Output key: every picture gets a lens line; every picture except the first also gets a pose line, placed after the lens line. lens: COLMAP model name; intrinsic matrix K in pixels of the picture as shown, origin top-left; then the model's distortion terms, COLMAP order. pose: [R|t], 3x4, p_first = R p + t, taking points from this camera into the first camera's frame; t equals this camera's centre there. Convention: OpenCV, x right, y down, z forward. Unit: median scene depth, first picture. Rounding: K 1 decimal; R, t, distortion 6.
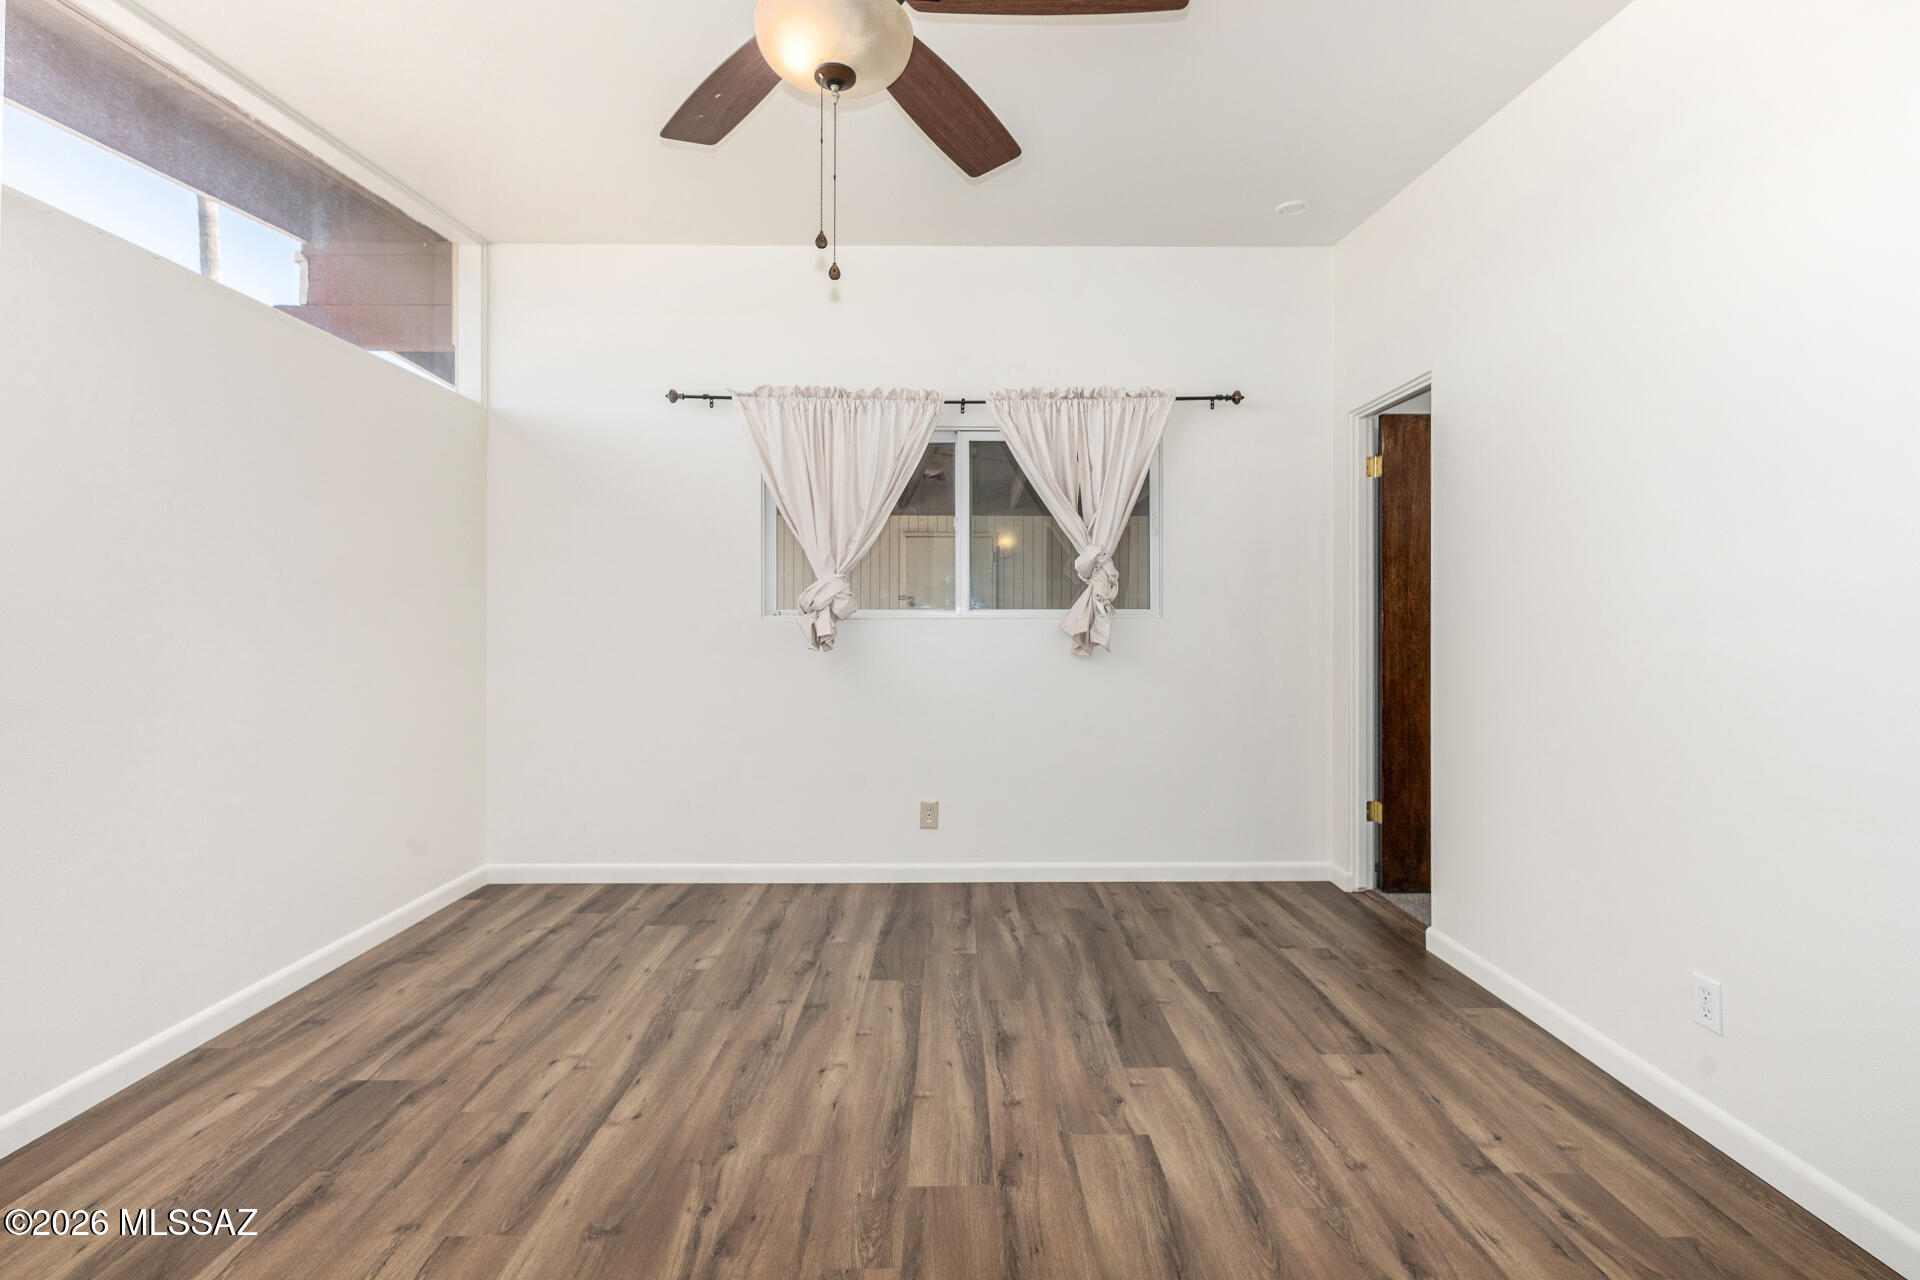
lens RADIAL K [[839.9, 0, 959.3], [0, 839.9, 614.8], [0, 0, 1]] dist [0.005795, 0.000431]
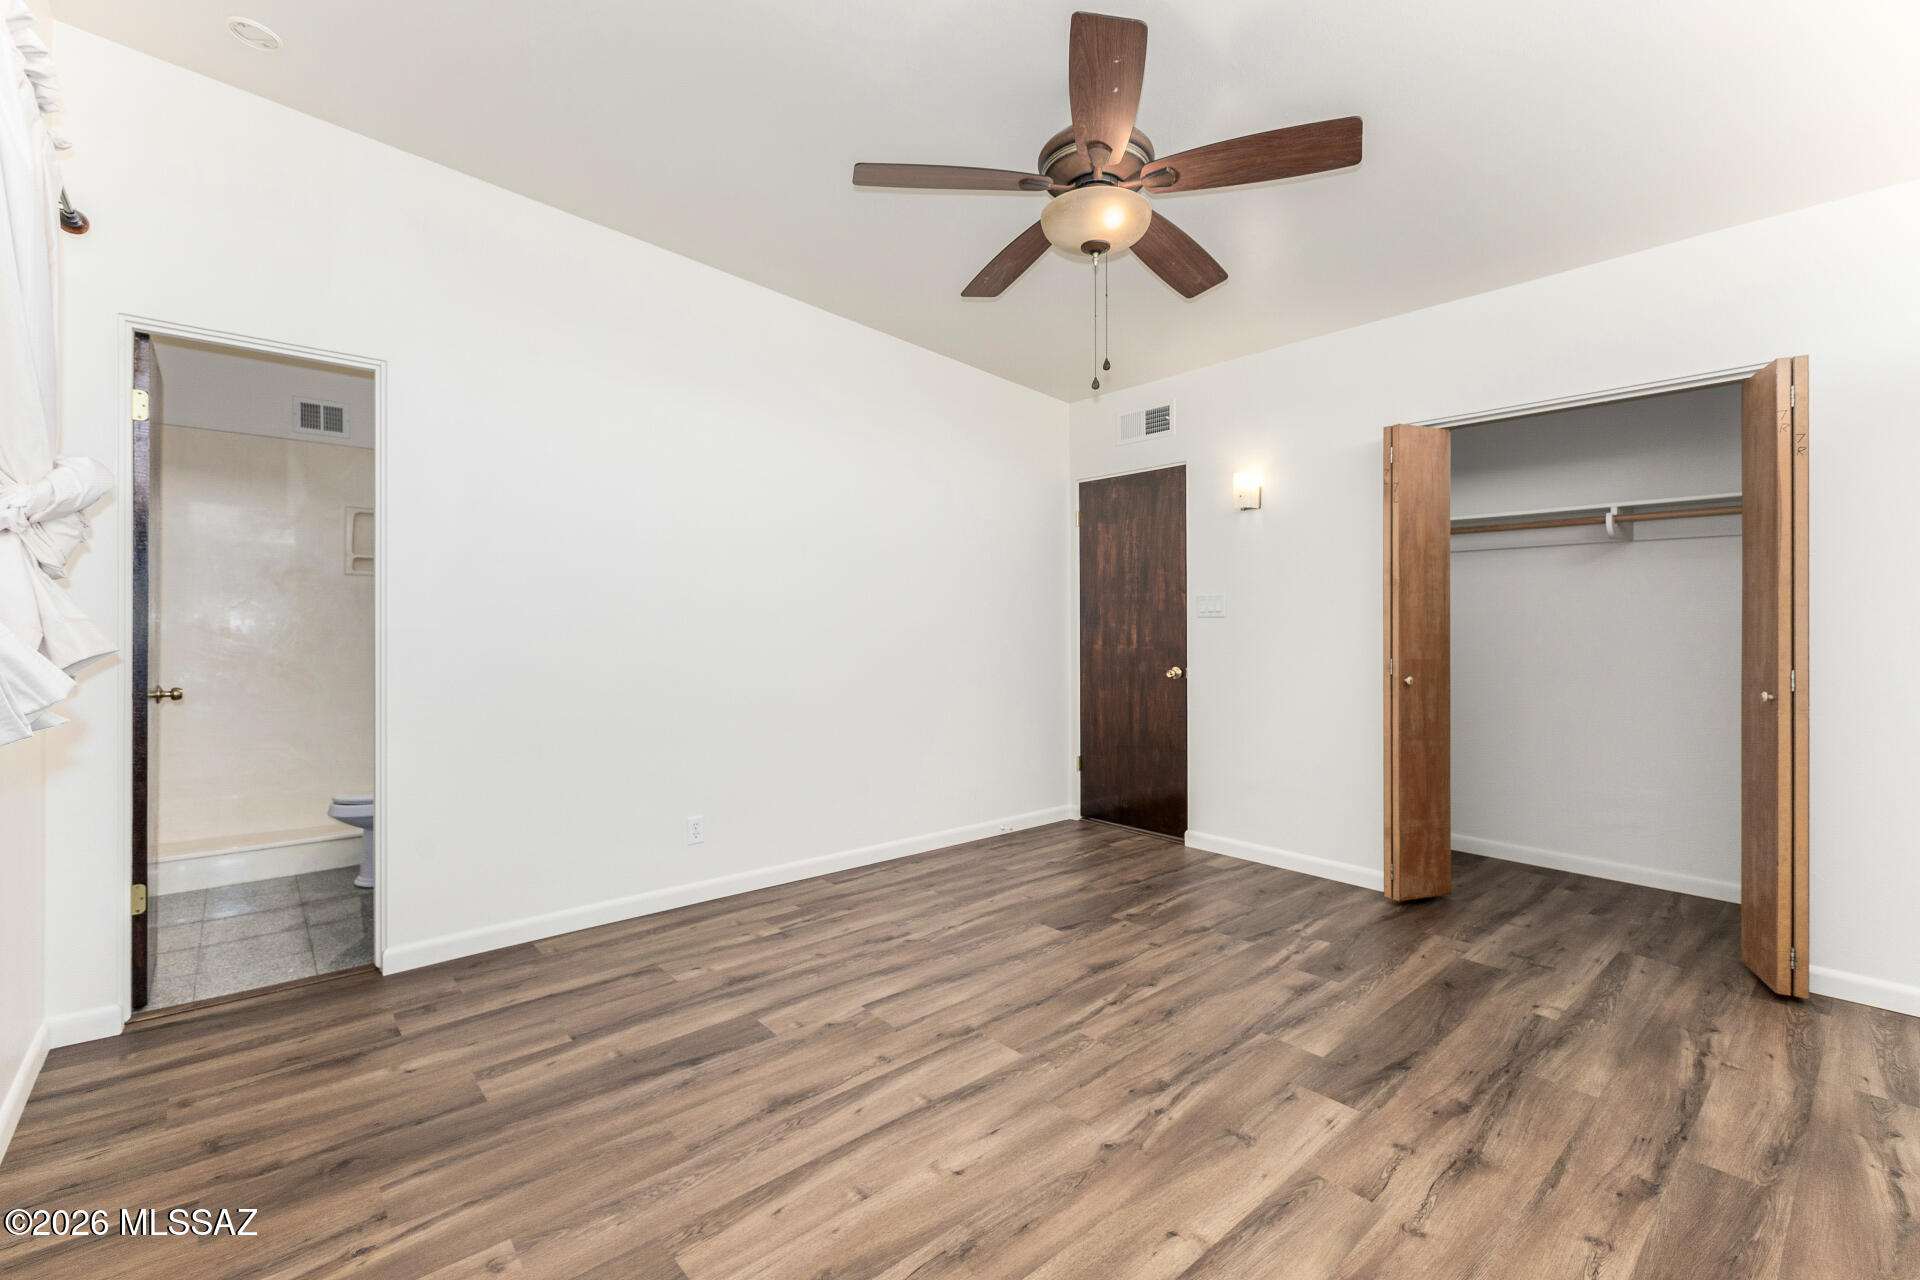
lens RADIAL K [[833.3, 0, 963.4], [0, 833.3, 634.4], [0, 0, 1]] dist [0.012358, -0.000745]
pose [[-0.654523, -0.009472, 0.755983, -0.663662], [-0.008108, 0.999952, 0.005508, 0.007045], [-0.755999, -0.002524, -0.654568, 1.301205]]
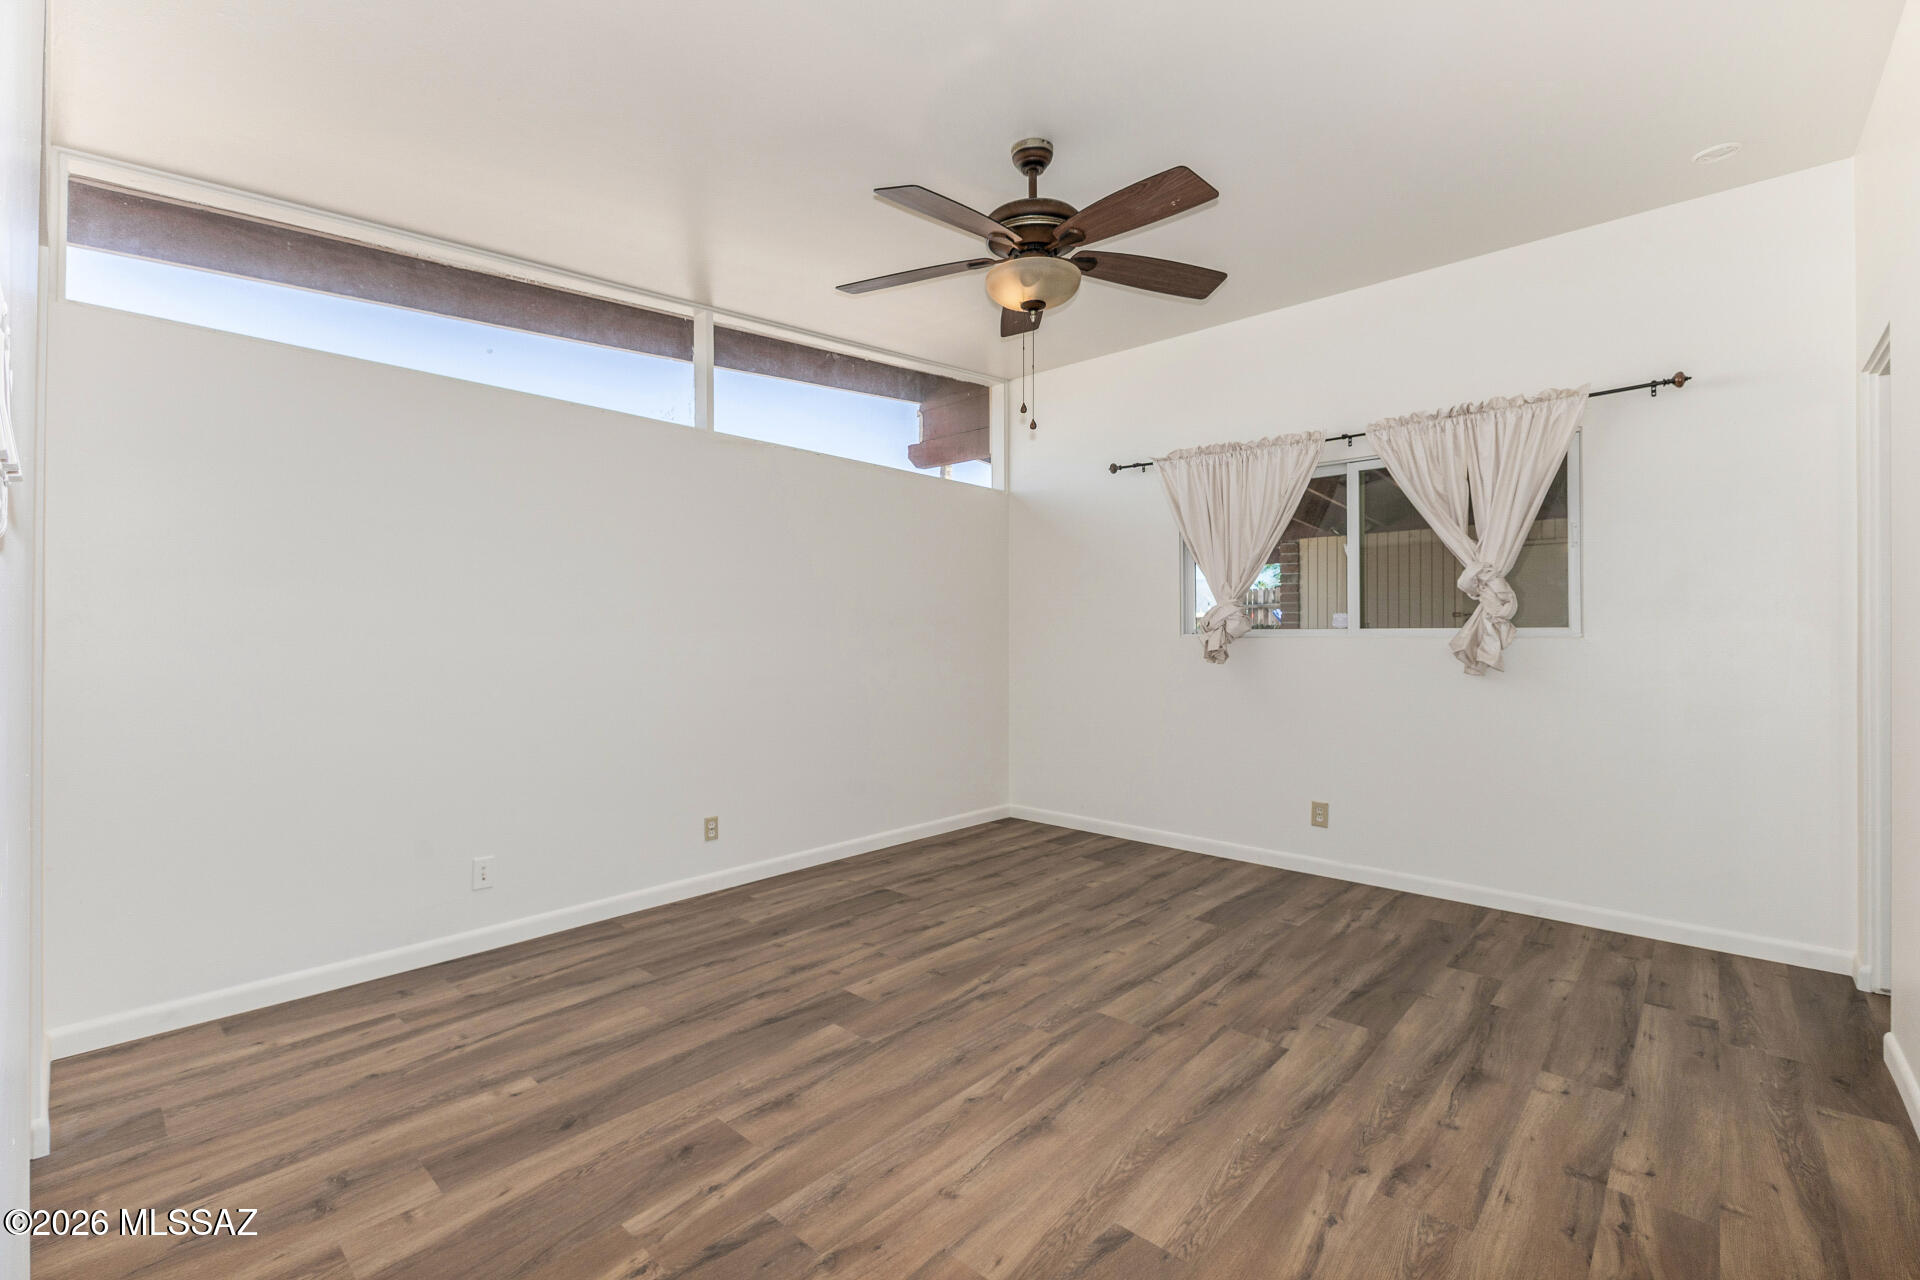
lens RADIAL K [[833.3, 0, 963.4], [0, 833.3, 634.4], [0, 0, 1]] dist [0.012358, -0.000745]
pose [[0.735938, -0.000208, -0.677049, 0.526437], [0.002390, 0.999995, 0.002290, -0.002868], [0.677045, -0.003303, 0.735935, -0.180340]]
